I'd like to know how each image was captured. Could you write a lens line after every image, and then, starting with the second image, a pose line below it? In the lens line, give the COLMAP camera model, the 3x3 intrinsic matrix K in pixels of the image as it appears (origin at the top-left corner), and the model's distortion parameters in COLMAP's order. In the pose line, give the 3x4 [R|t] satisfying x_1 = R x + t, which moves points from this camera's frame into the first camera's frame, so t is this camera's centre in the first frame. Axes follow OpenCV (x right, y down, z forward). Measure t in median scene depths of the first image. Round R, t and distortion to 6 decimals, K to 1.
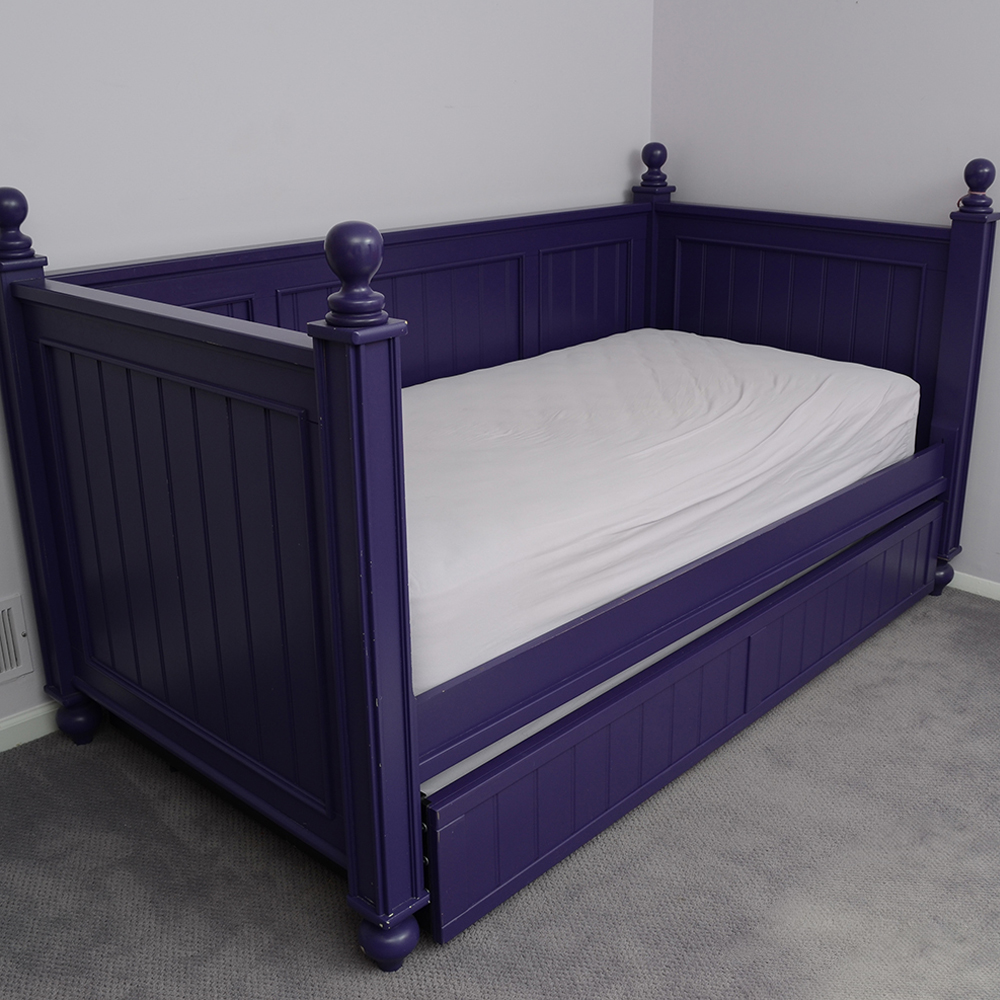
lens RADIAL K [[1207.6, 0, 560.1], [0, 1207.6, 501.5], [0, 0, 1]] dist [-0.083151, -0.002837]
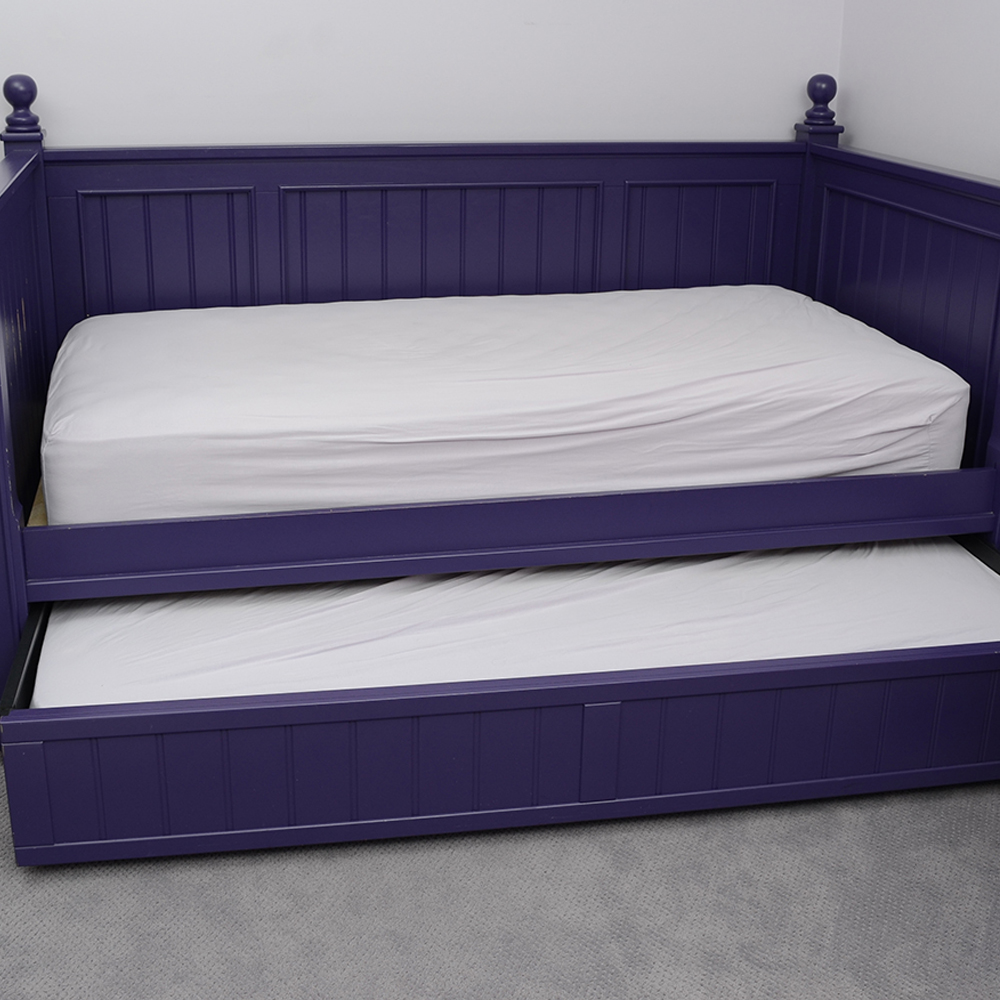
lens RADIAL K [[1377.2, 0, 497.8], [0, 1377.2, 418.3], [0, 0, 1]] dist [-0.066389, 0.044675]
pose [[0.806559, 0.182325, -0.562335, 0.589255], [-0.208366, 0.977882, 0.018197, -0.031784], [0.553215, 0.102494, 0.826709, 0.098255]]
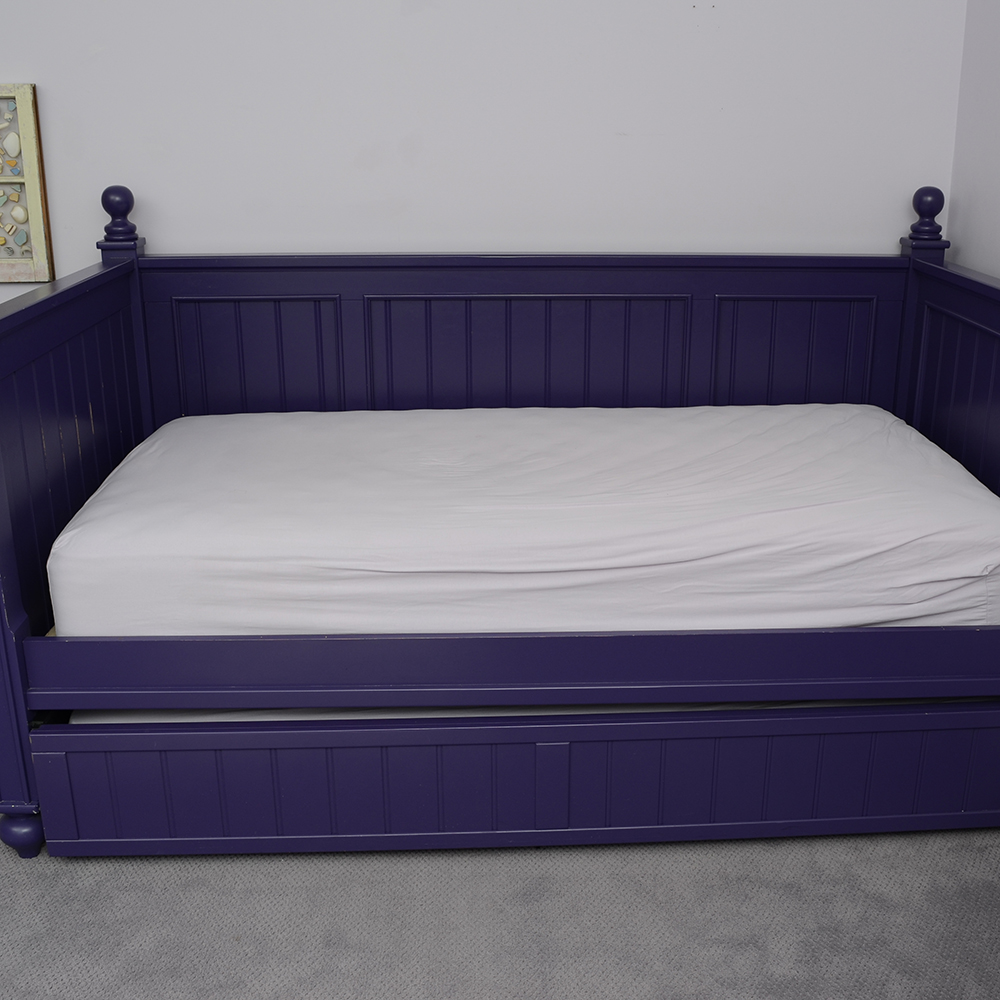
lens RADIAL K [[1207.6, 0, 560.1], [0, 1207.6, 501.5], [0, 0, 1]] dist [-0.083151, -0.002837]
pose [[0.696521, 0.230806, -0.679402, 0.614135], [-0.244266, 0.966571, 0.077942, -0.110004], [0.674680, 0.111667, 0.729615, 0.303894]]
